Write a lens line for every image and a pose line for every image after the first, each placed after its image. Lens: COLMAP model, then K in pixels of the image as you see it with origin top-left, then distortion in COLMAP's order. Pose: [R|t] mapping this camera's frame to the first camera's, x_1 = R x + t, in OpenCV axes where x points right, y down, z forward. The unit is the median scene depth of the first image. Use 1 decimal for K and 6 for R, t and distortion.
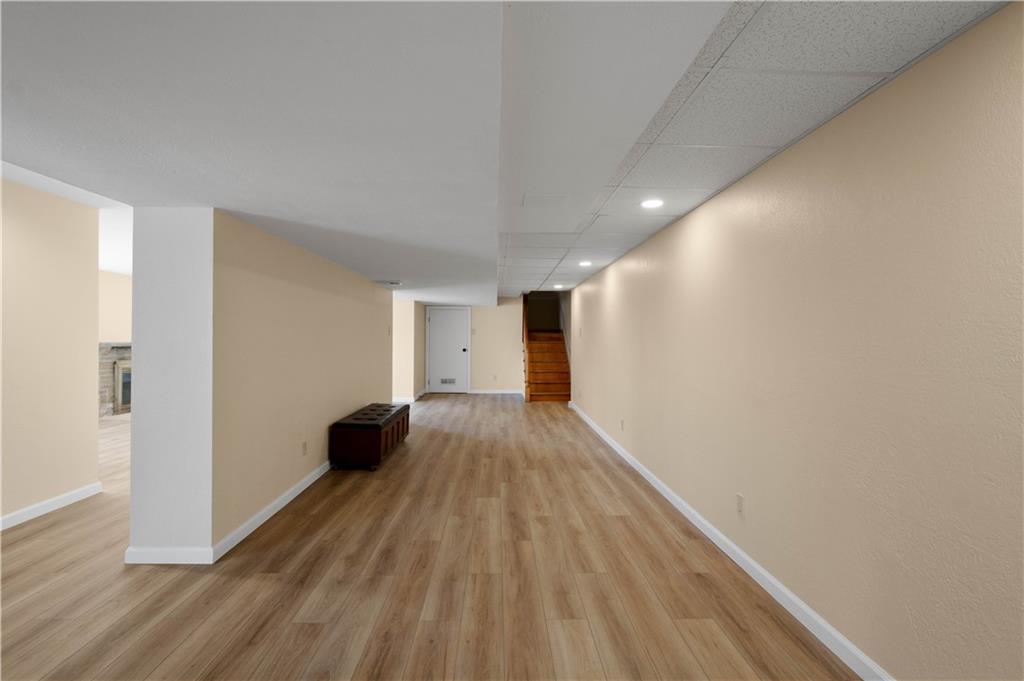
lens RADIAL K [[464.3, 0, 511.5], [0, 464.3, 340.5], [0, 0, 1]] dist [-0.000862, -0.000119]
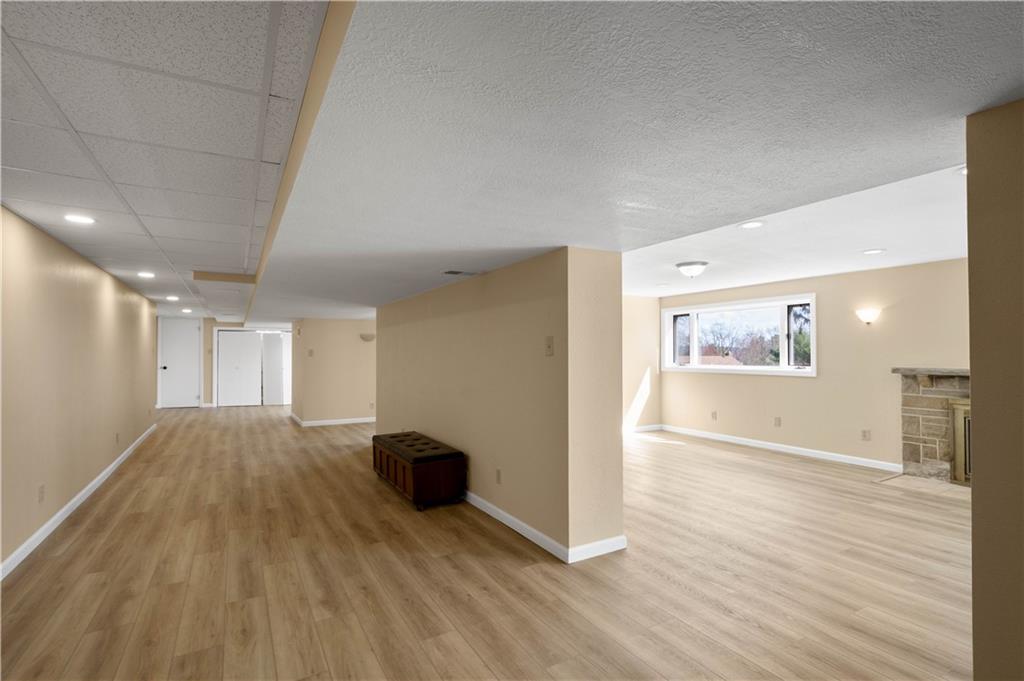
lens RADIAL K [[464.3, 0, 515.6], [0, 464.3, 344.6], [0, 0, 1]] dist [-0.000862, -0.000119]
pose [[-0.870854, -0.015422, -0.491301, -0.013336], [-0.006185, 0.999772, -0.020420, -0.013746], [0.491504, -0.014744, -0.870751, 1.327787]]
